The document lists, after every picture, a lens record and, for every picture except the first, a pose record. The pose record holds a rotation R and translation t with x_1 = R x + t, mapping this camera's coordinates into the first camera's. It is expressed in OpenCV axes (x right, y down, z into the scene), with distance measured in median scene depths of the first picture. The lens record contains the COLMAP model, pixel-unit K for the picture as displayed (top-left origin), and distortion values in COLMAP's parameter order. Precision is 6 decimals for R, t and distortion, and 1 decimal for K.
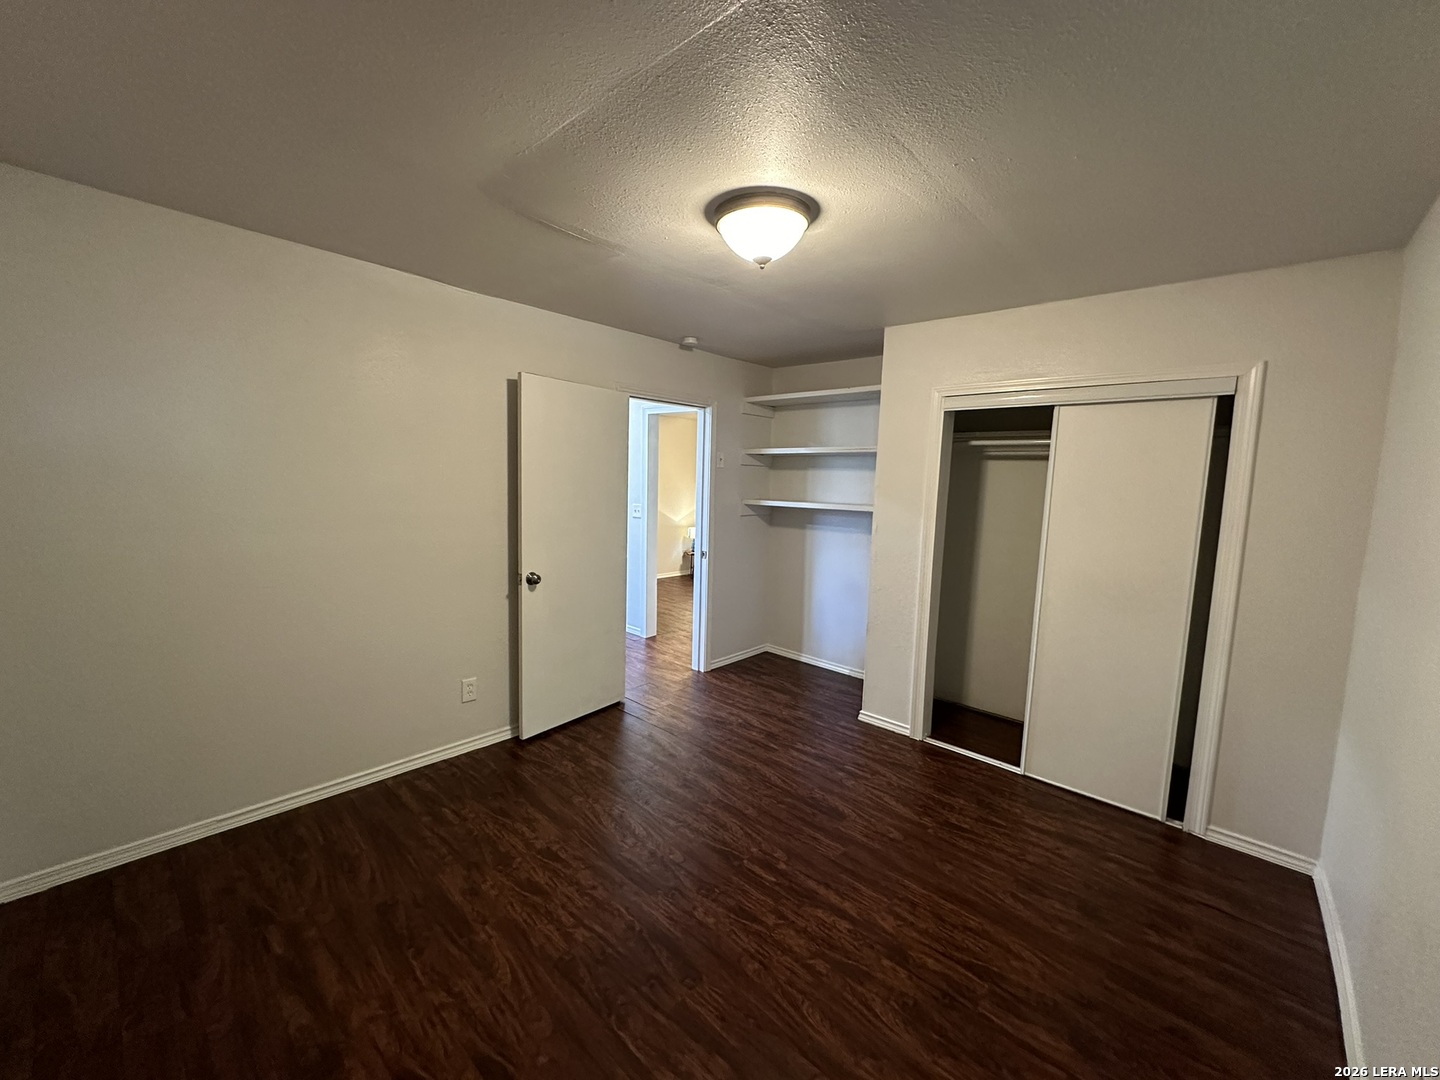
lens RADIAL K [[575.0, 0, 717.8], [0, 575.0, 541.0], [0, 0, 1]] dist [-0.002673, 0.000940]
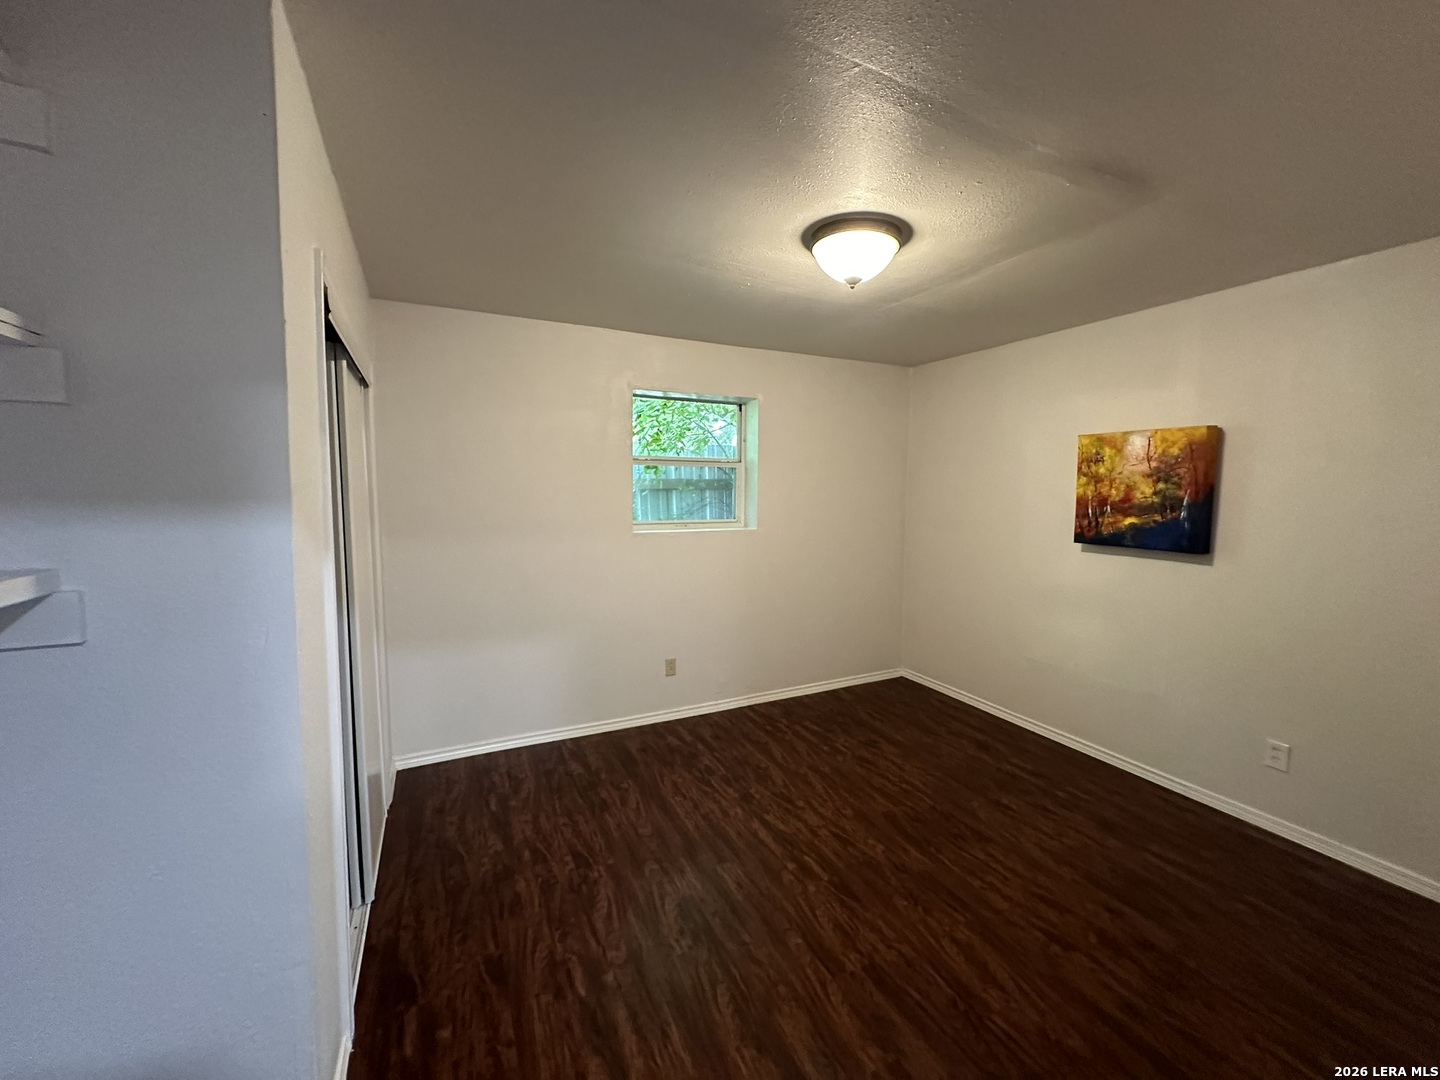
lens RADIAL K [[575.0, 0, 718.7], [0, 575.0, 539.0], [0, 0, 1]] dist [-0.002673, 0.000940]
pose [[-0.930890, -0.068372, 0.358845, -0.102987], [0.004233, 0.980244, 0.197748, -0.220824], [-0.365276, 0.185601, -0.912209, 2.054467]]
